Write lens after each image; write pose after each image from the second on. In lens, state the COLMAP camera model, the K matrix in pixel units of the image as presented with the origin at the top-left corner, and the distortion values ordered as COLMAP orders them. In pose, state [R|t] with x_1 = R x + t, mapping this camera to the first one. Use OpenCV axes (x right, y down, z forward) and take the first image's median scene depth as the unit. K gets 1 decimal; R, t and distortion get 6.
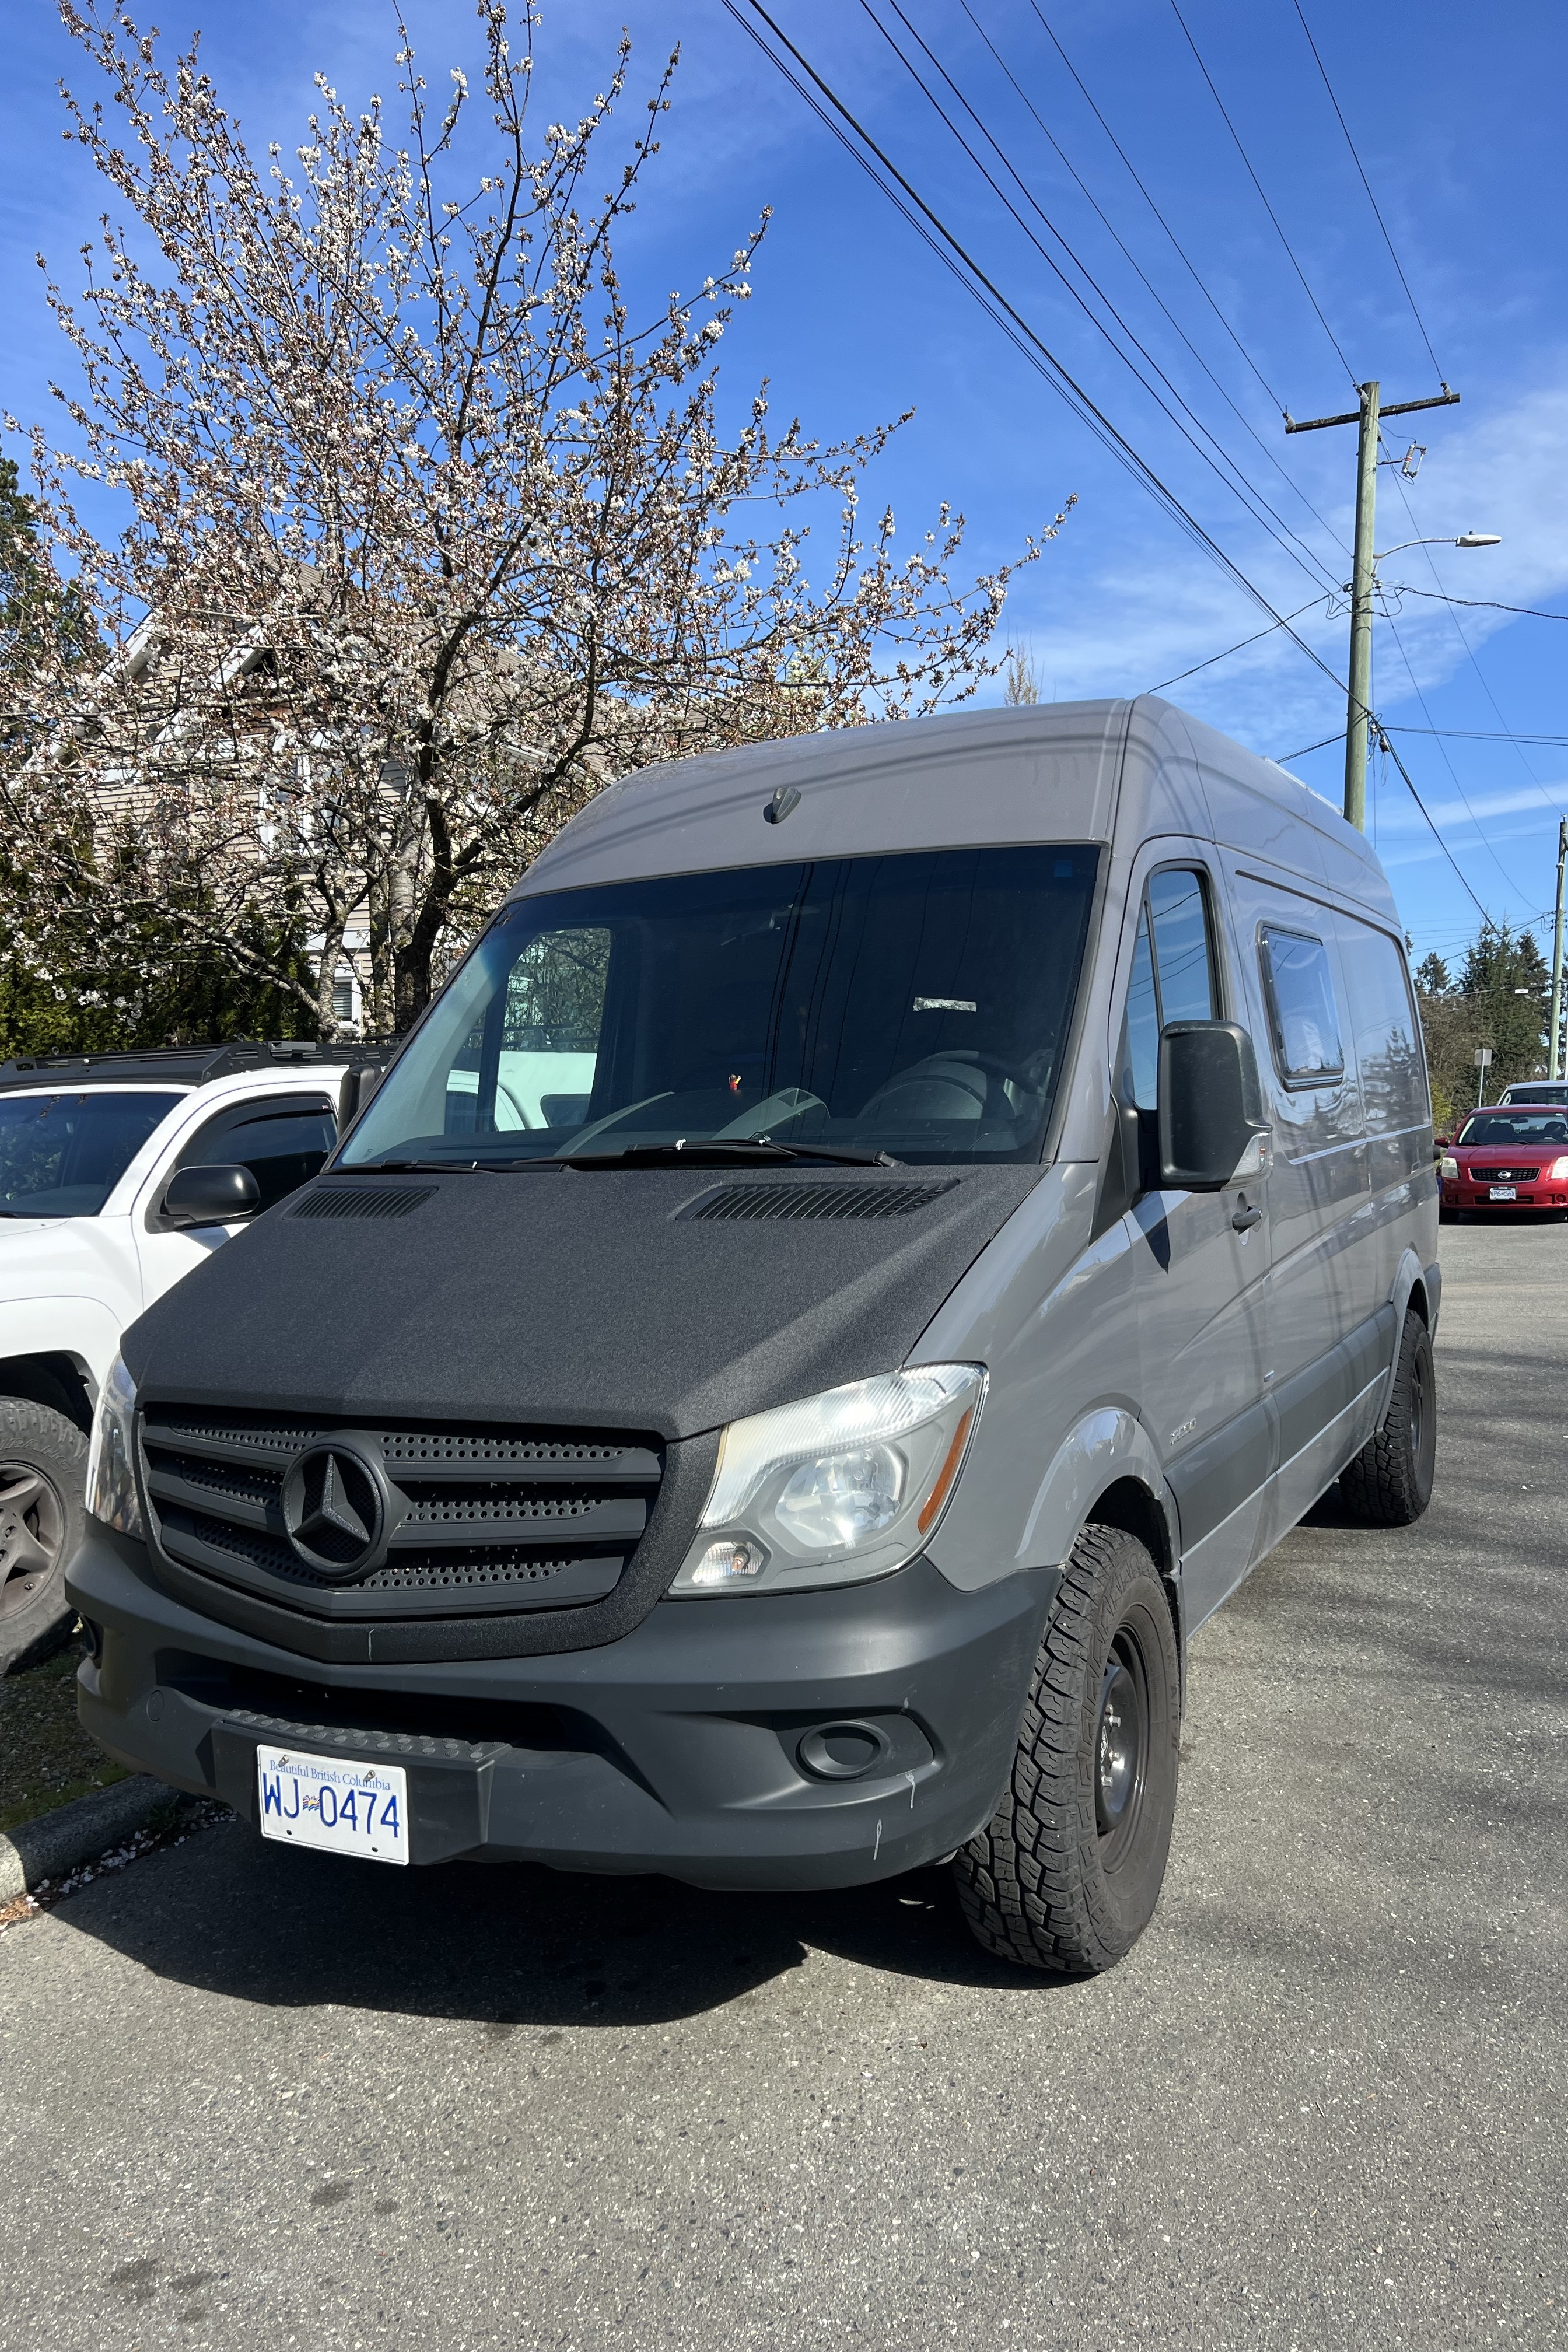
lens RADIAL K [[1789.5, 0, 784.0], [0, 1789.5, 1176.0], [0, 0, 1]] dist [0.062492, -0.000831]
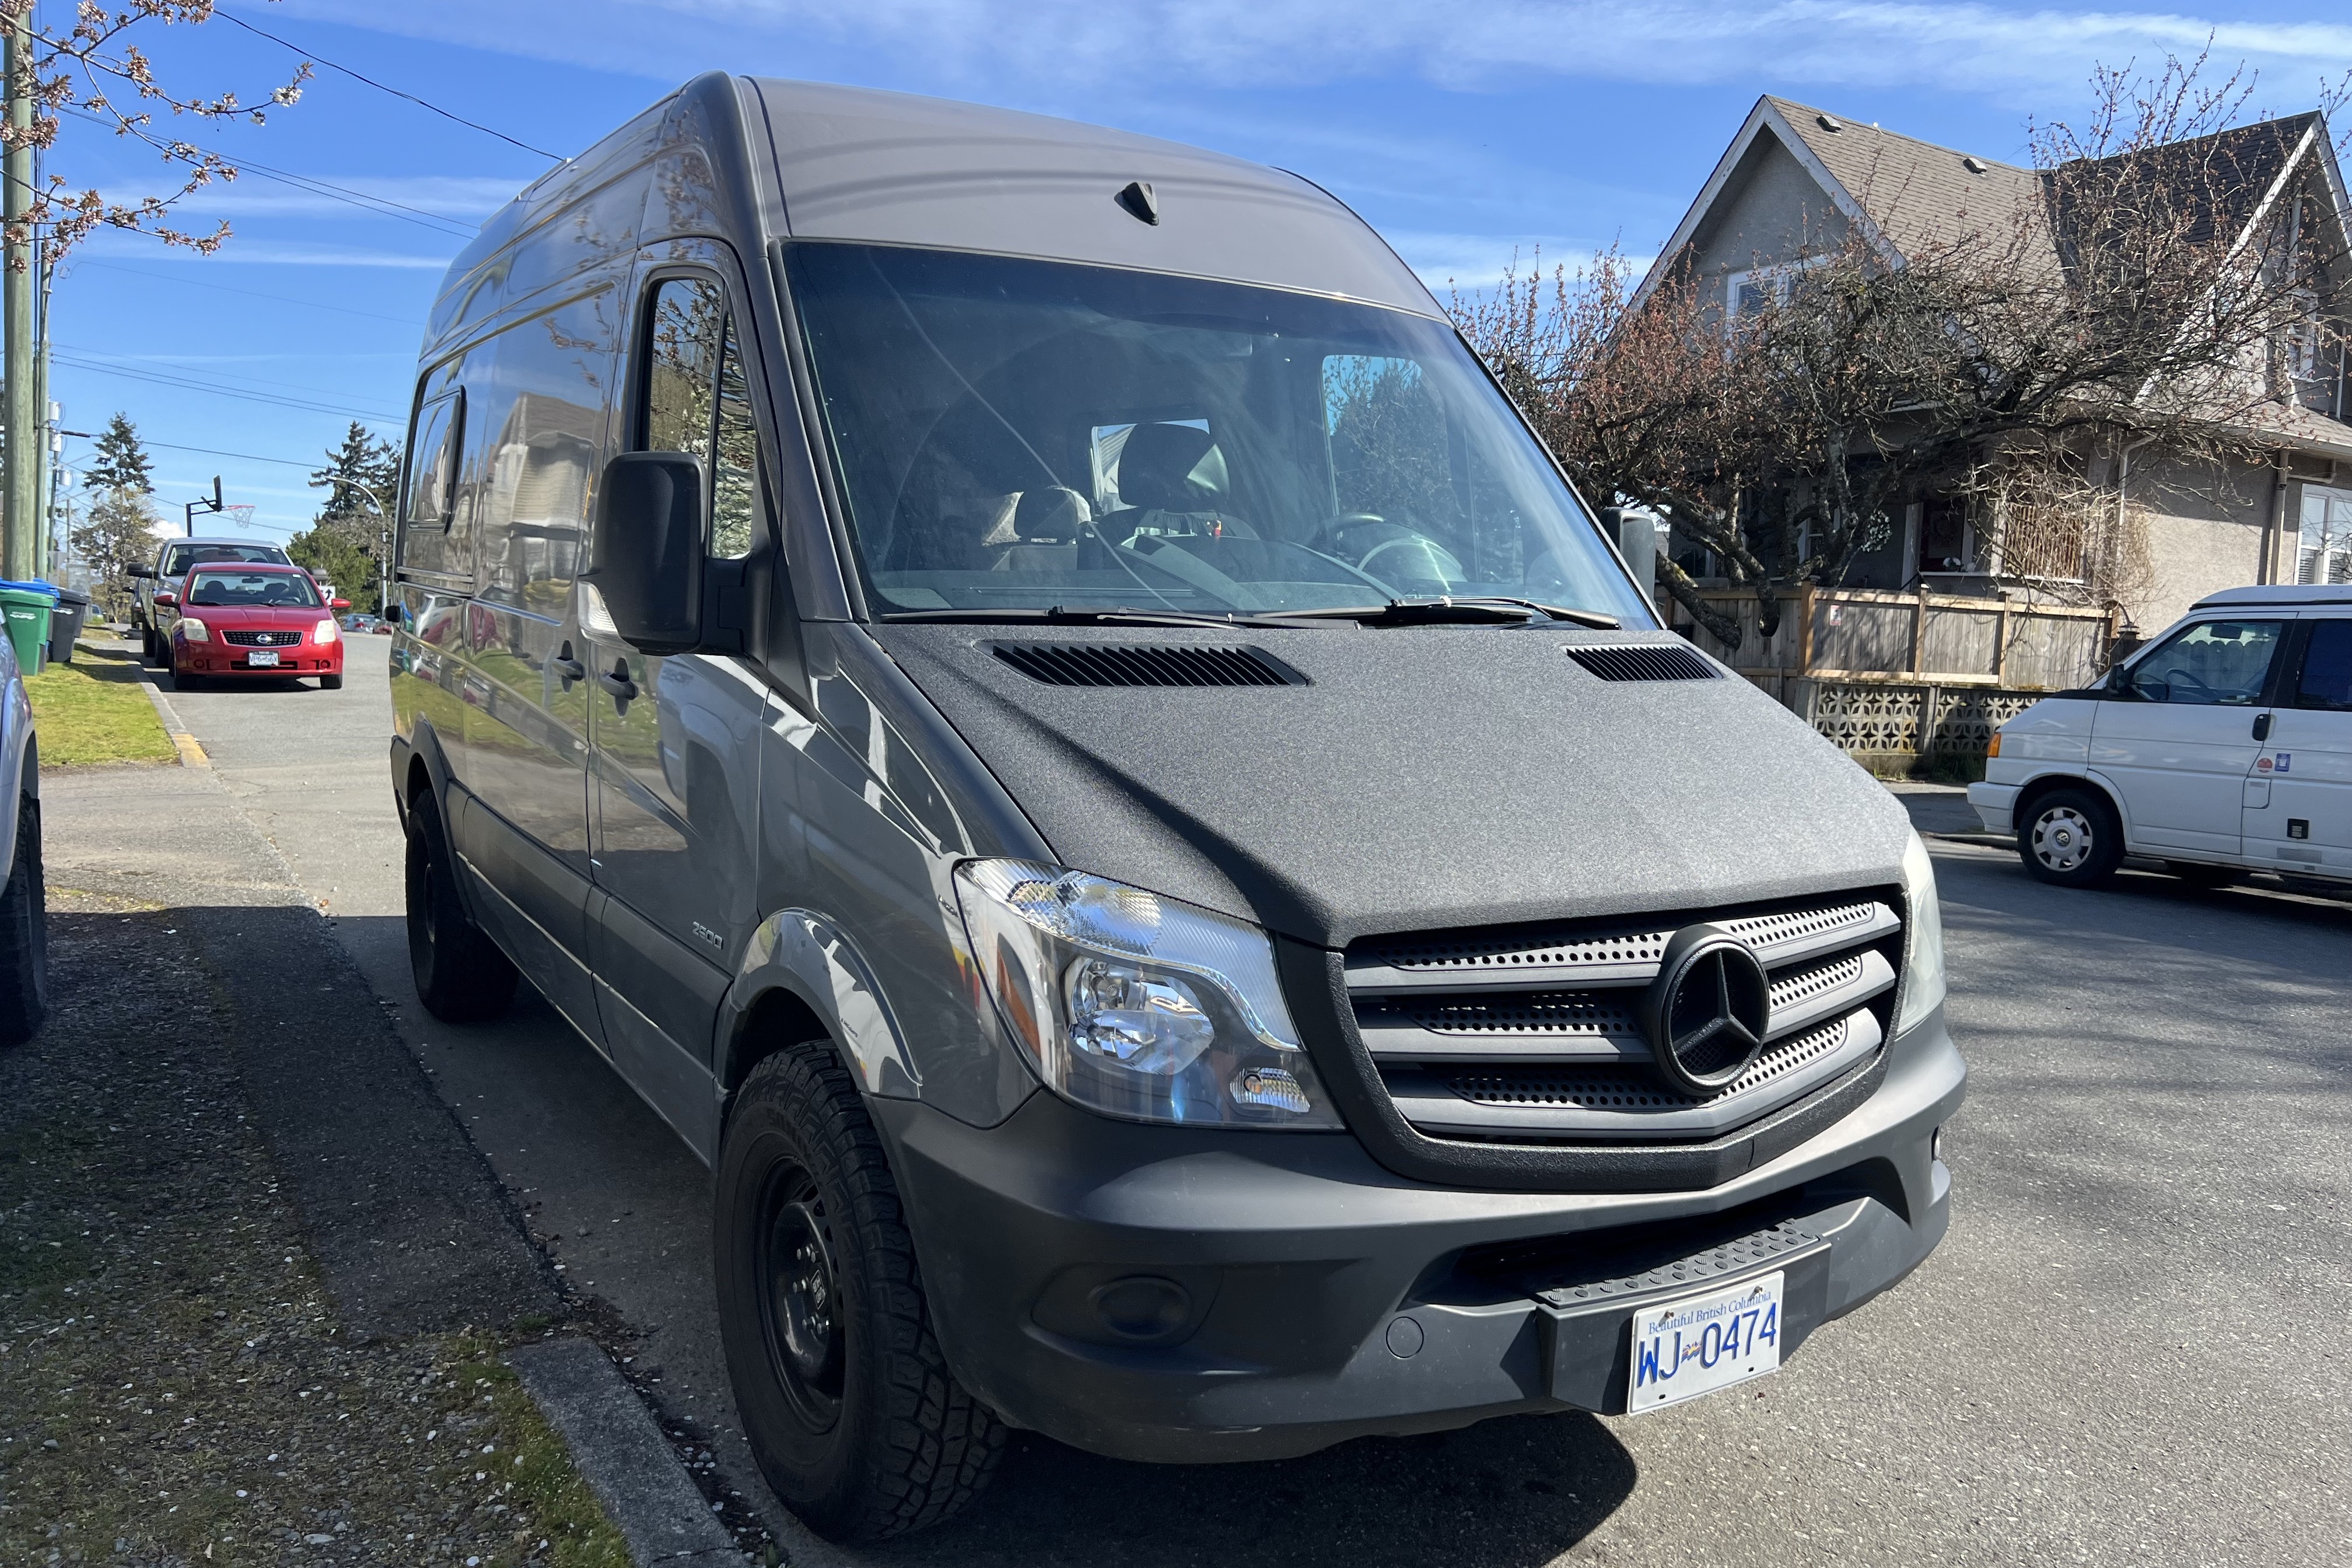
lens RADIAL K [[1789.5, 0, 1176.0], [0, 1789.5, 784.0], [0, 0, 1]] dist [0.062492, -0.000831]
pose [[0.502262, -0.057455, 0.862805, -1.113792], [-0.010060, 0.997334, 0.072269, 0.010647], [-0.864657, -0.044978, 0.500345, 0.778726]]
